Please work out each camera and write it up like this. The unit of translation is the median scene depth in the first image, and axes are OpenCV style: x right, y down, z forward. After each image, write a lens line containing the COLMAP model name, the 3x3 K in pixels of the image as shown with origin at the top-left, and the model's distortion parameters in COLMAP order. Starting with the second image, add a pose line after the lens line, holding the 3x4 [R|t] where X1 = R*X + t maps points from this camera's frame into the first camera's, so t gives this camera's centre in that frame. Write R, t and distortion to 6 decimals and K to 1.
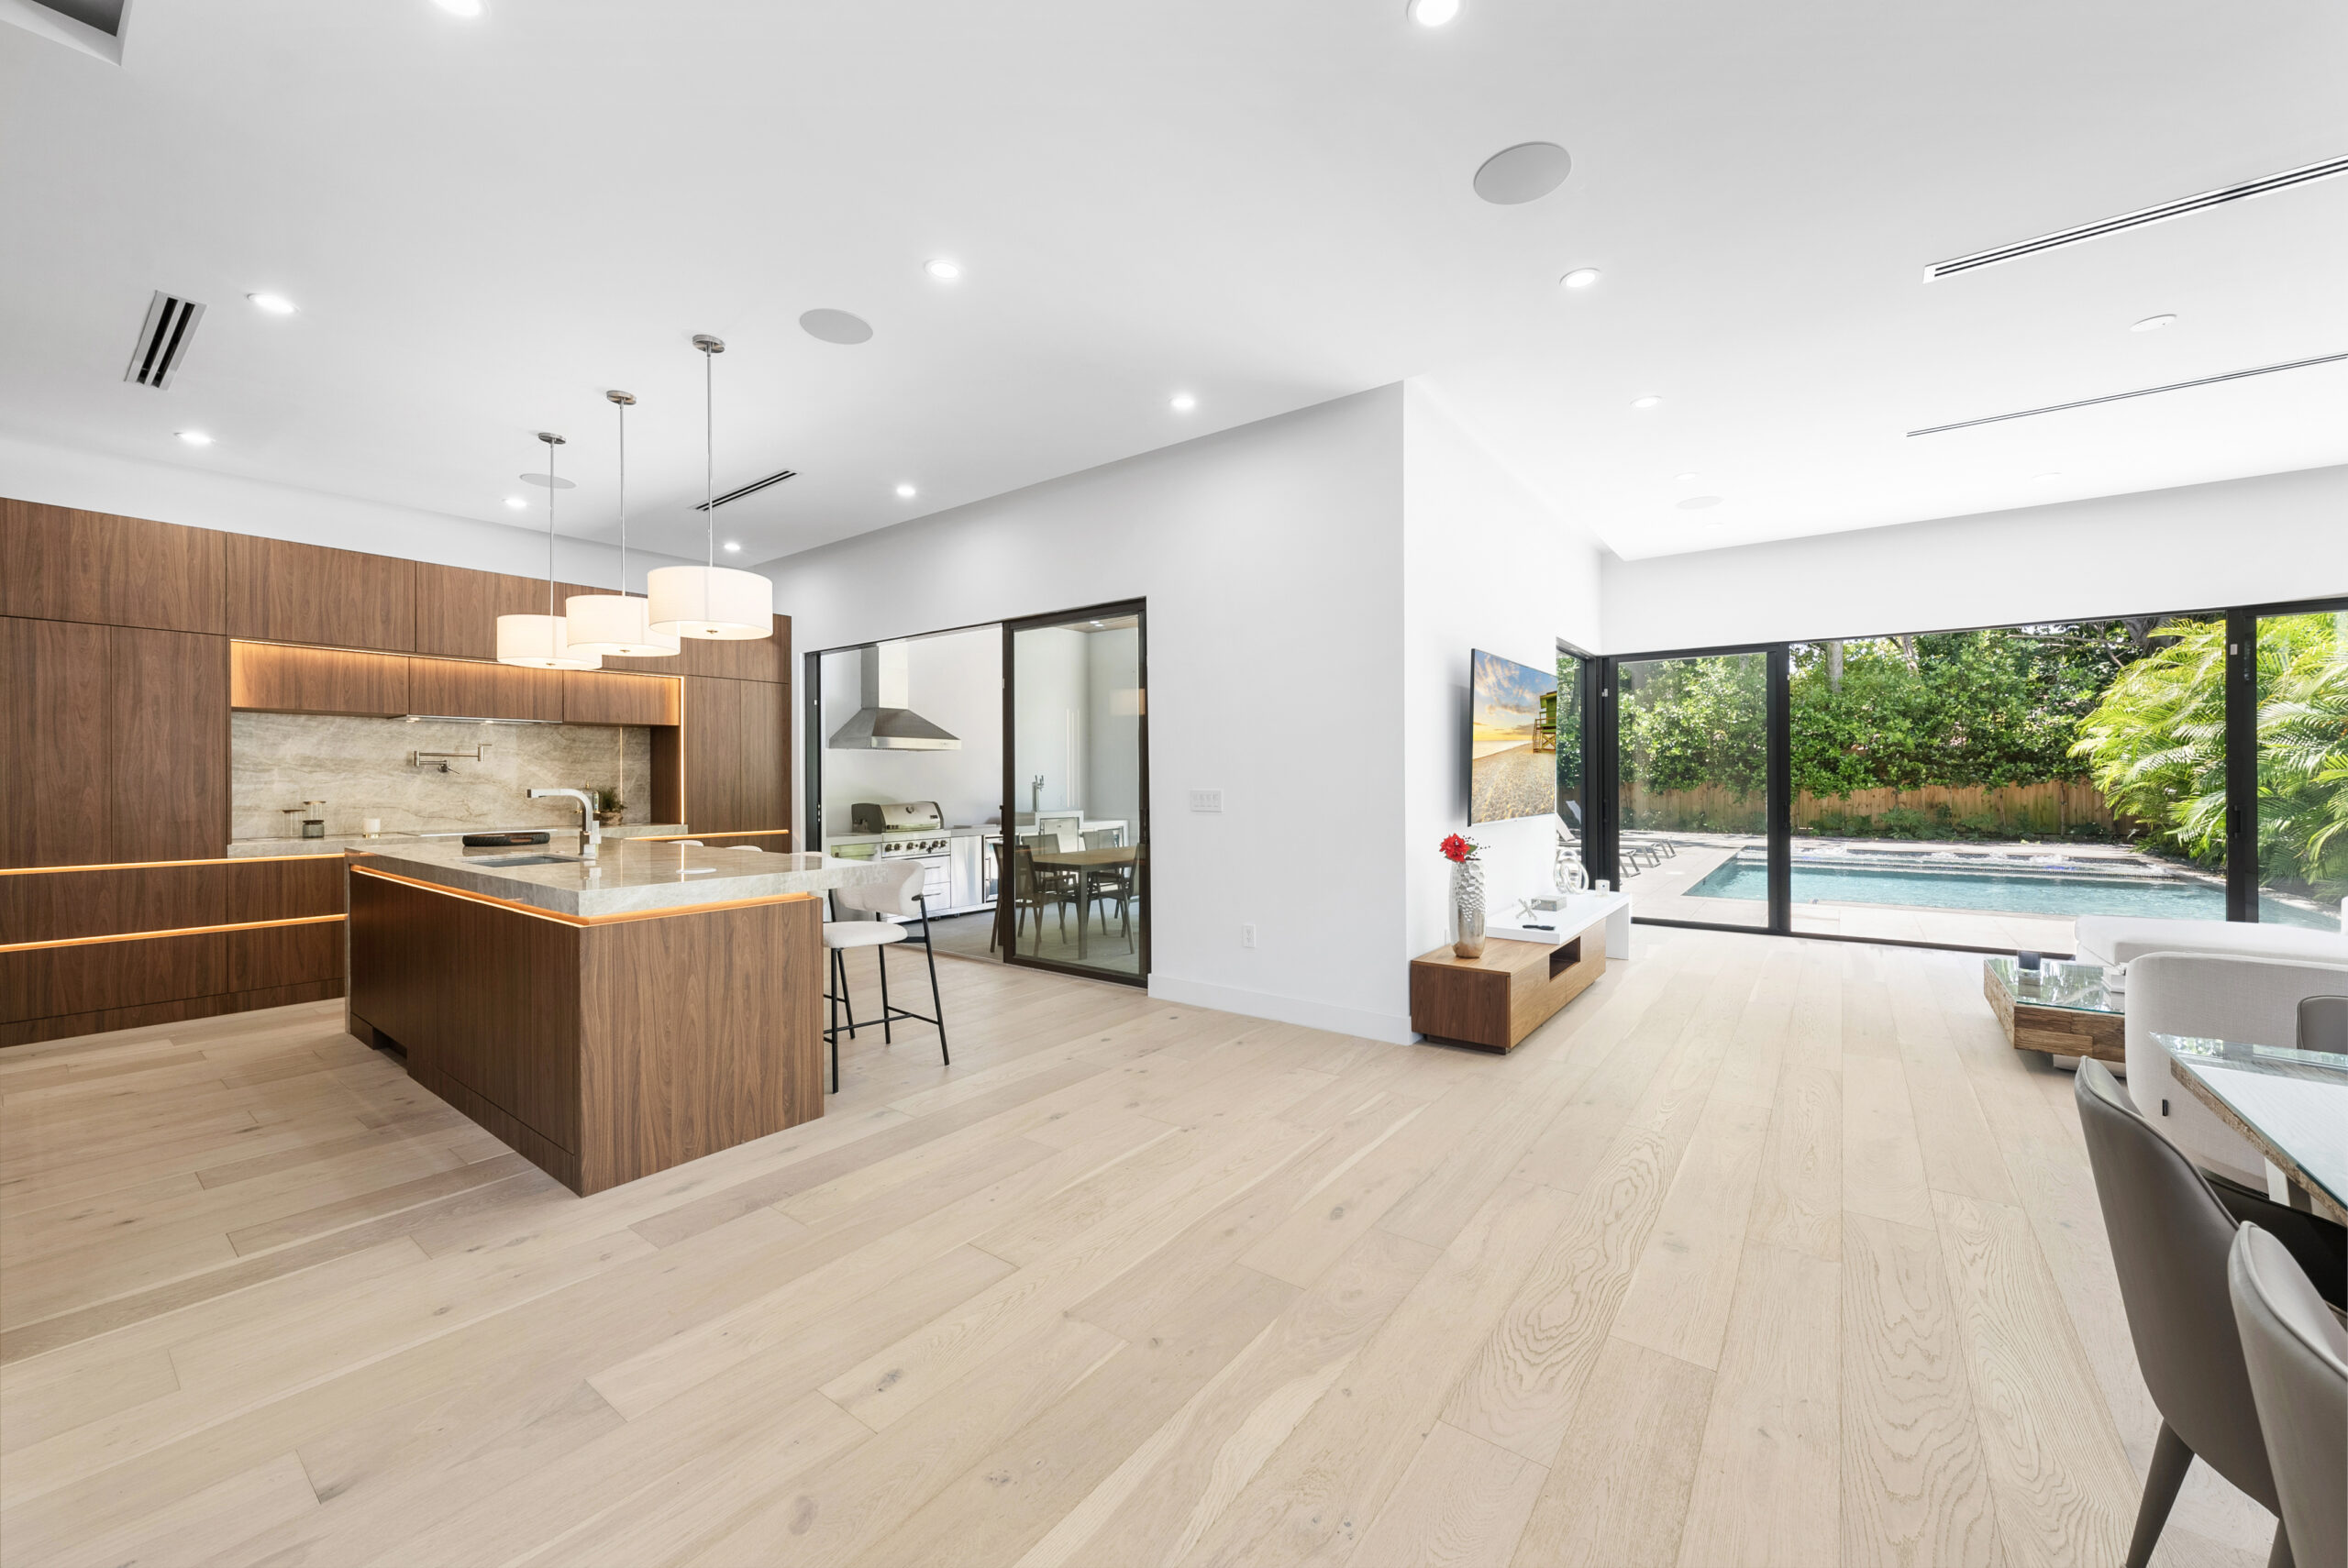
lens RADIAL K [[893.6, 0, 1185.4], [0, 893.6, 779.2], [0, 0, 1]] dist [0.002931, 0.000351]
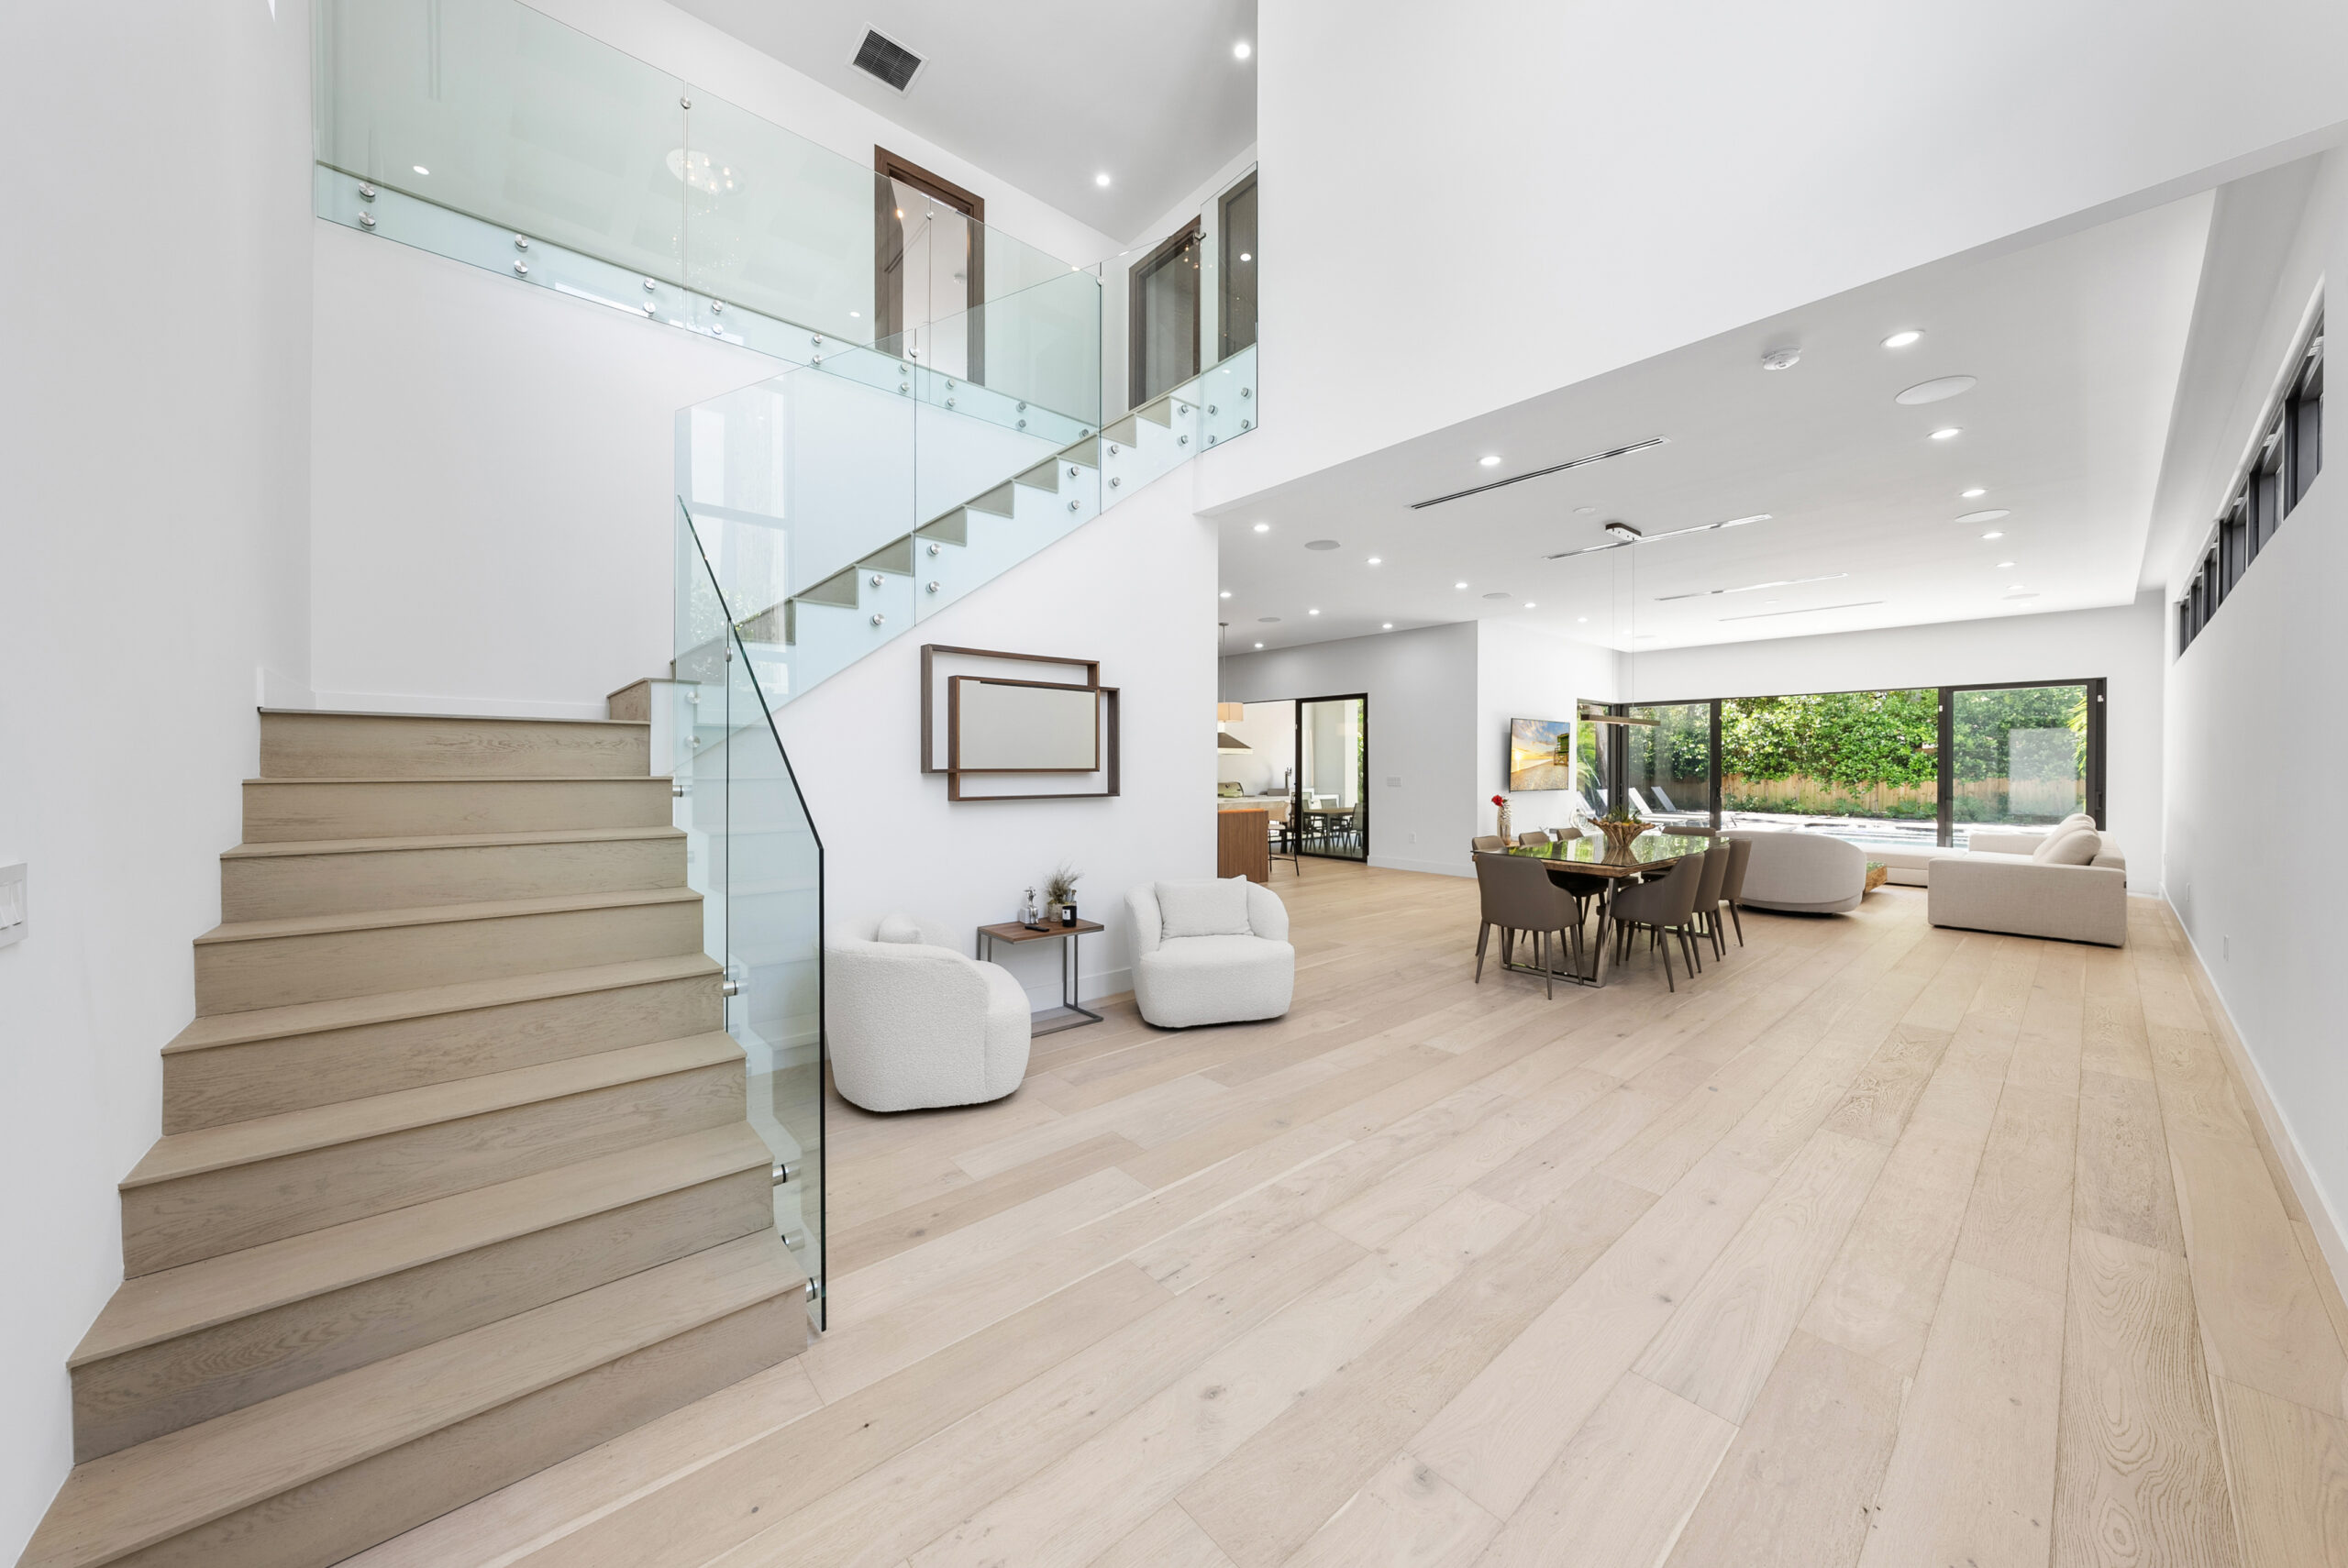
lens RADIAL K [[818.6, 0, 1178.6], [0, 818.6, 775.5], [0, 0, 1]] dist [-0.001720, -0.000045]
pose [[0.977659, 0.007515, -0.210065, -0.027852], [-0.005244, 0.999922, 0.011365, -0.004475], [0.210134, -0.010009, 0.977621, -0.427924]]
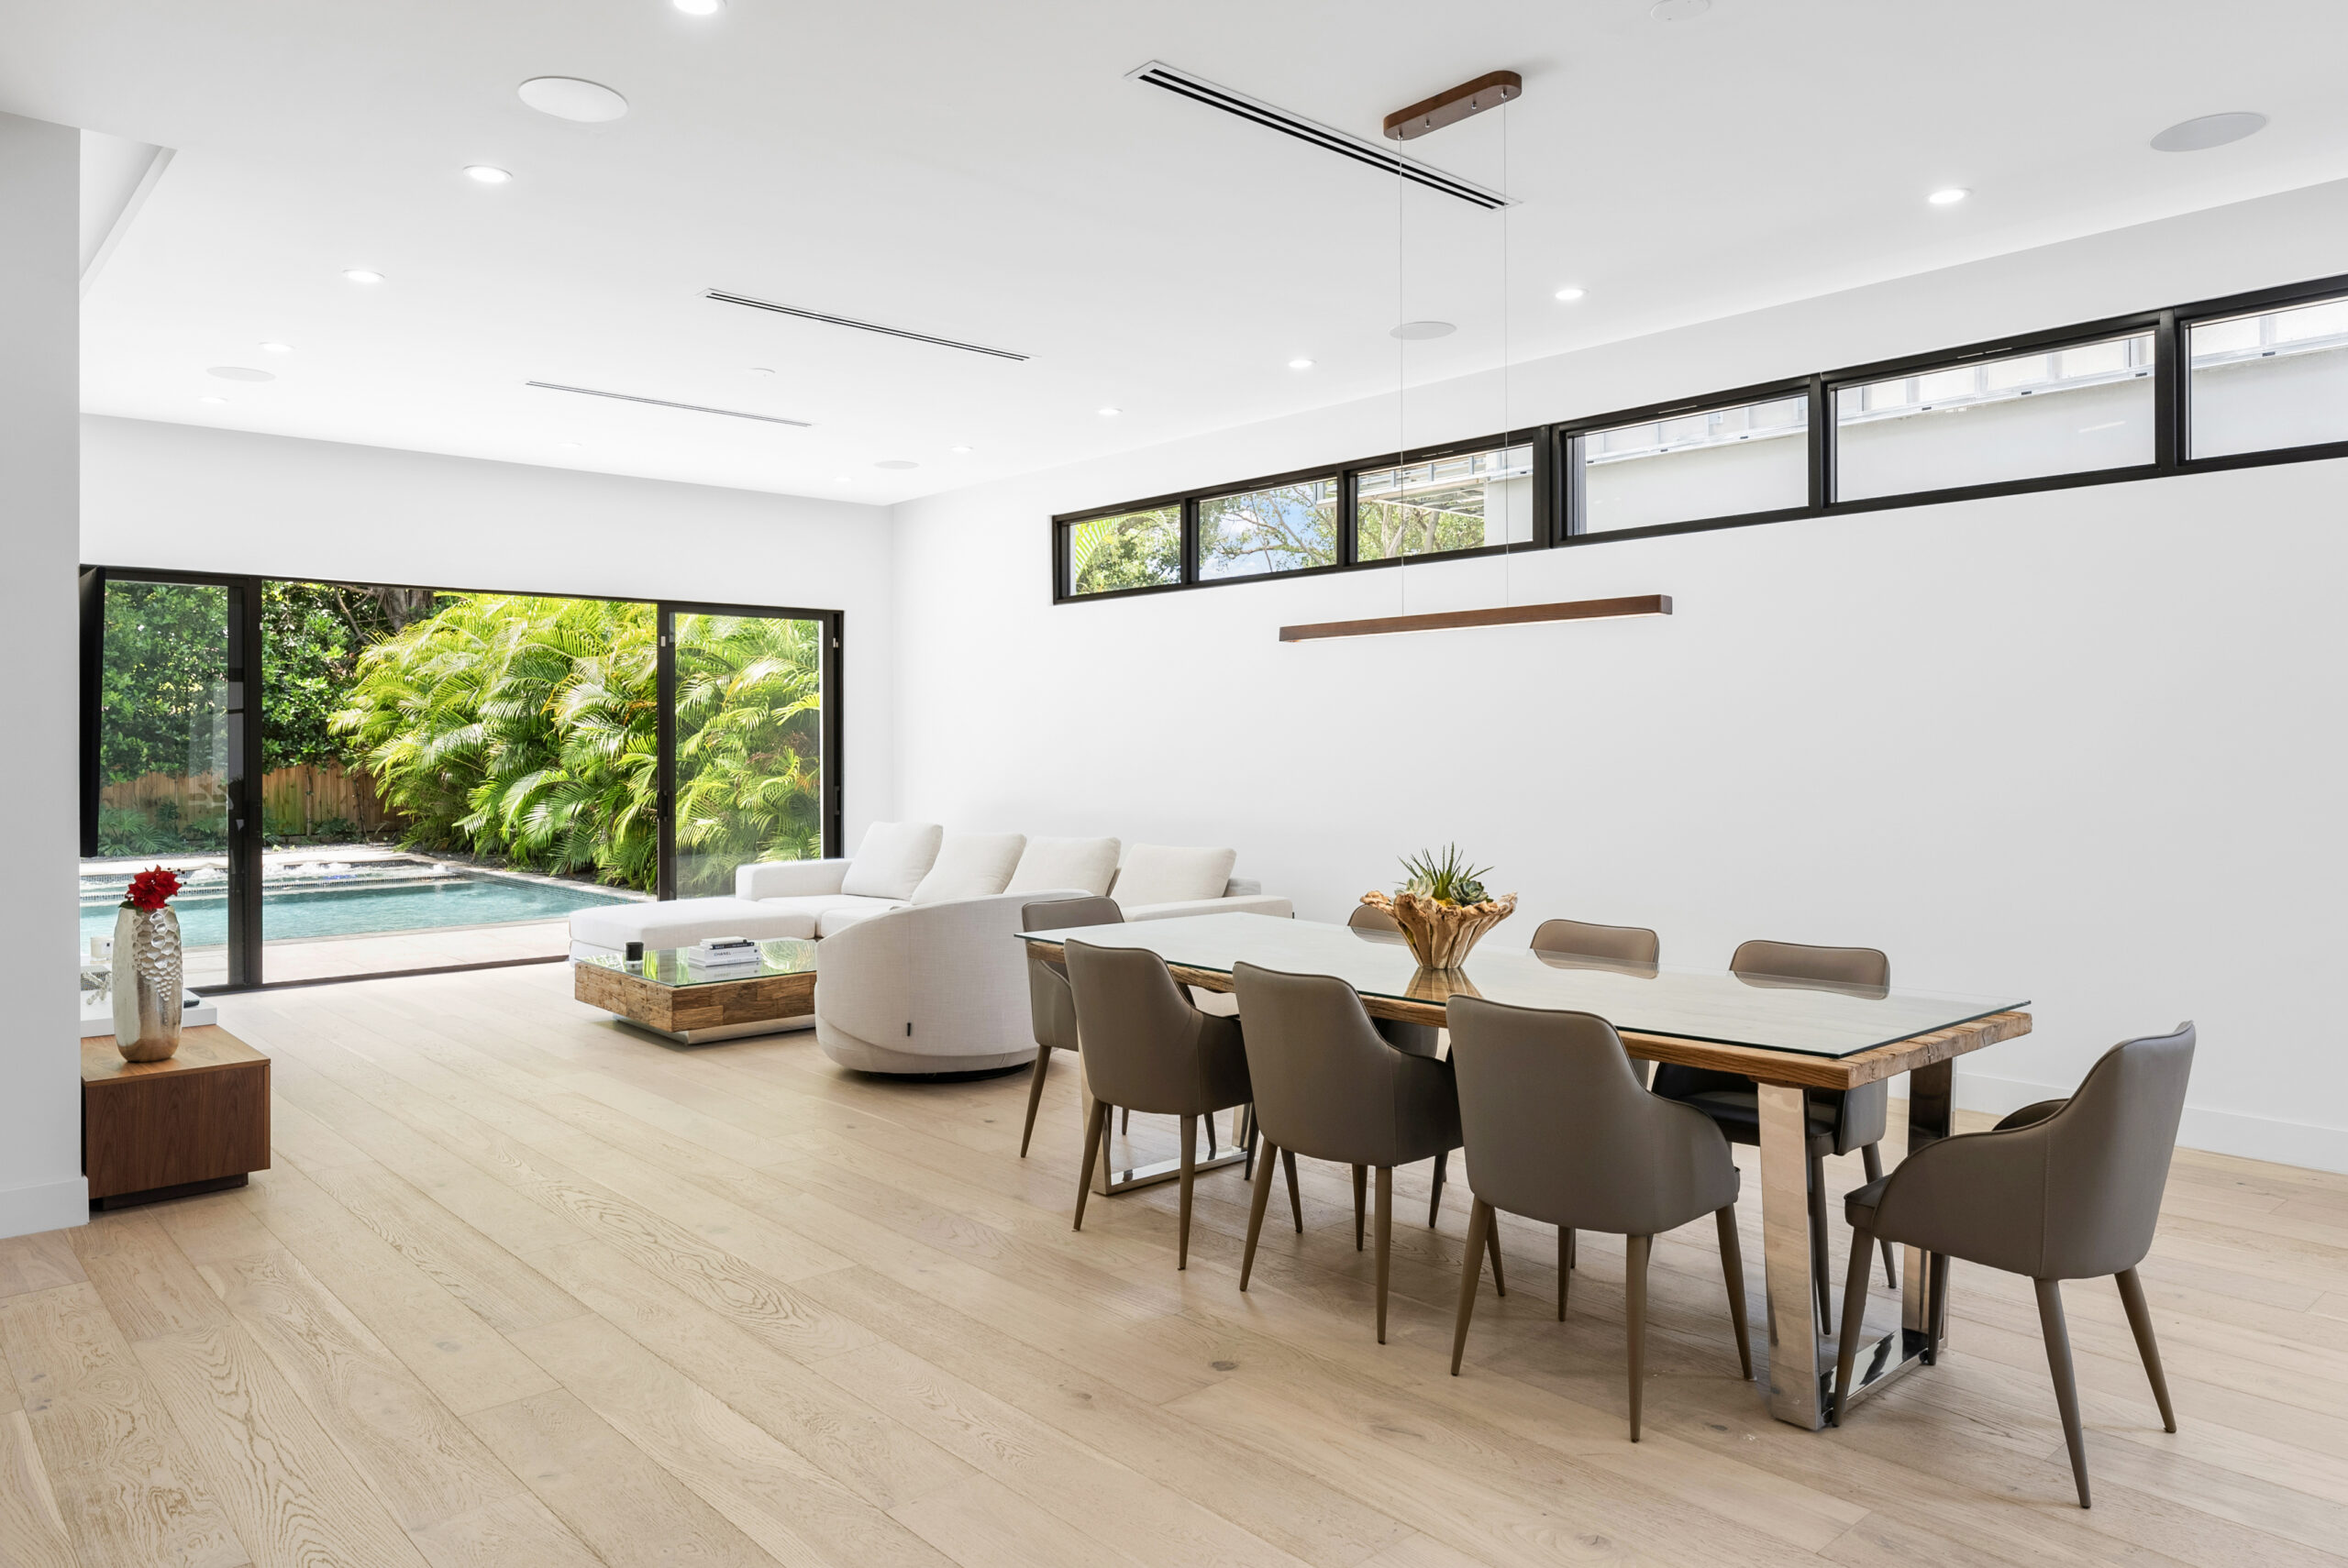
lens RADIAL K [[1539.0, 0, 1171.1], [0, 1539.0, 739.5], [0, 0, 1]] dist [0.007949, 0.001161]
pose [[0.206227, 0.006201, 0.978485, -0.186339], [0.007131, 0.999944, -0.007840, -0.004436], [-0.978478, 0.008594, 0.206171, 0.020271]]
